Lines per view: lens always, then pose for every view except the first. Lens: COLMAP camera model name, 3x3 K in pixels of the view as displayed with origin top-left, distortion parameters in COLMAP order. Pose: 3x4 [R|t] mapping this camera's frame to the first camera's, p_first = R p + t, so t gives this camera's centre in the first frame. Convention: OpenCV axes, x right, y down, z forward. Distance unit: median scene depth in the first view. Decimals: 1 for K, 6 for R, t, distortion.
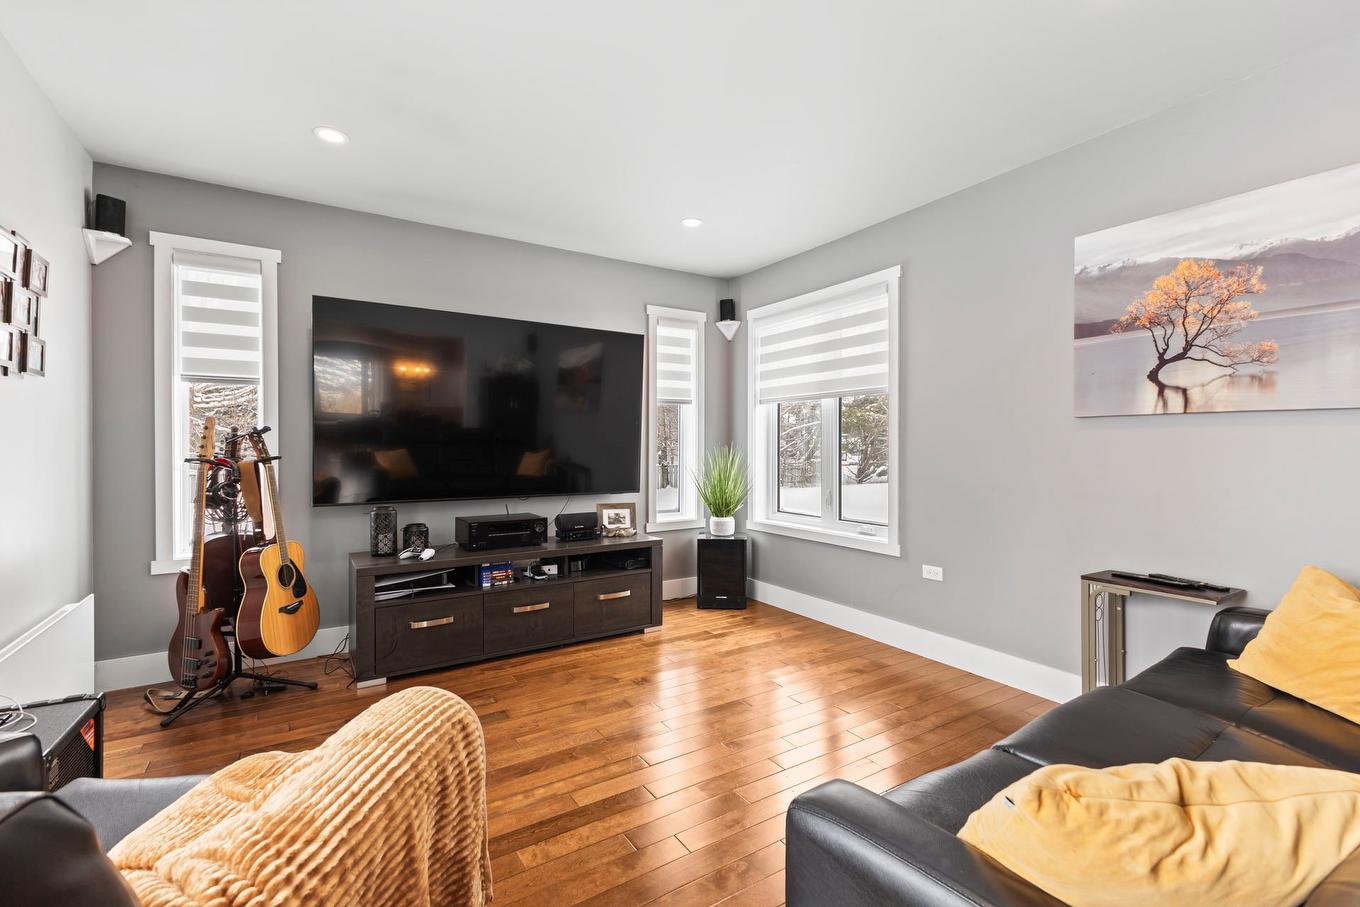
lens RADIAL K [[601.6, 0, 683.0], [0, 601.6, 452.2], [0, 0, 1]] dist [-0.000358, -0.000381]
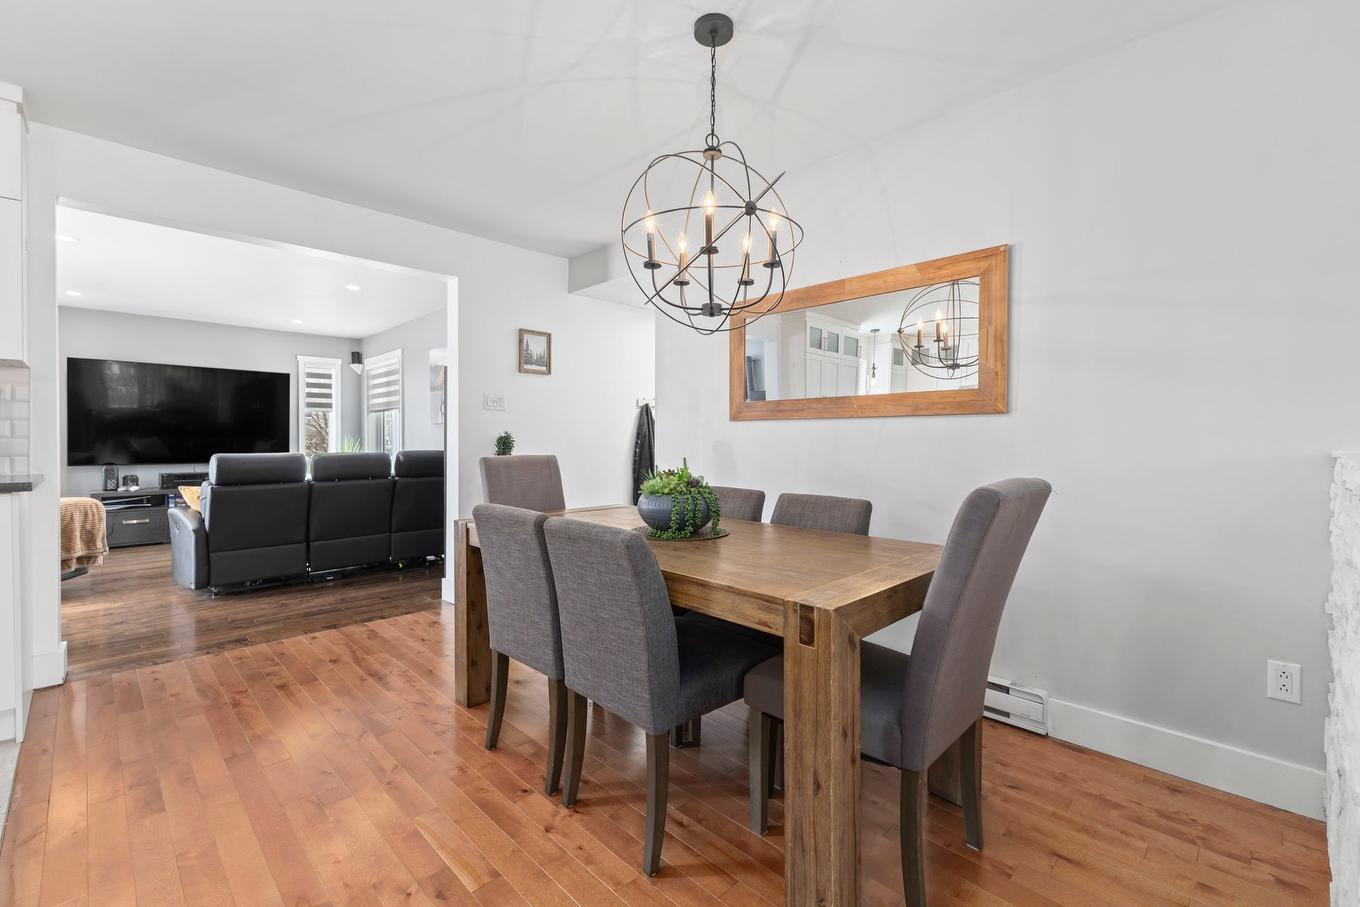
lens RADIAL K [[601.6, 0, 678.6], [0, 601.6, 446.6], [0, 0, 1]] dist [-0.000358, -0.000381]
pose [[0.978448, 0.001571, 0.206485, 0.877308], [-0.003762, 0.999941, 0.010221, -0.001071], [-0.206457, -0.010777, 0.978396, -1.255067]]
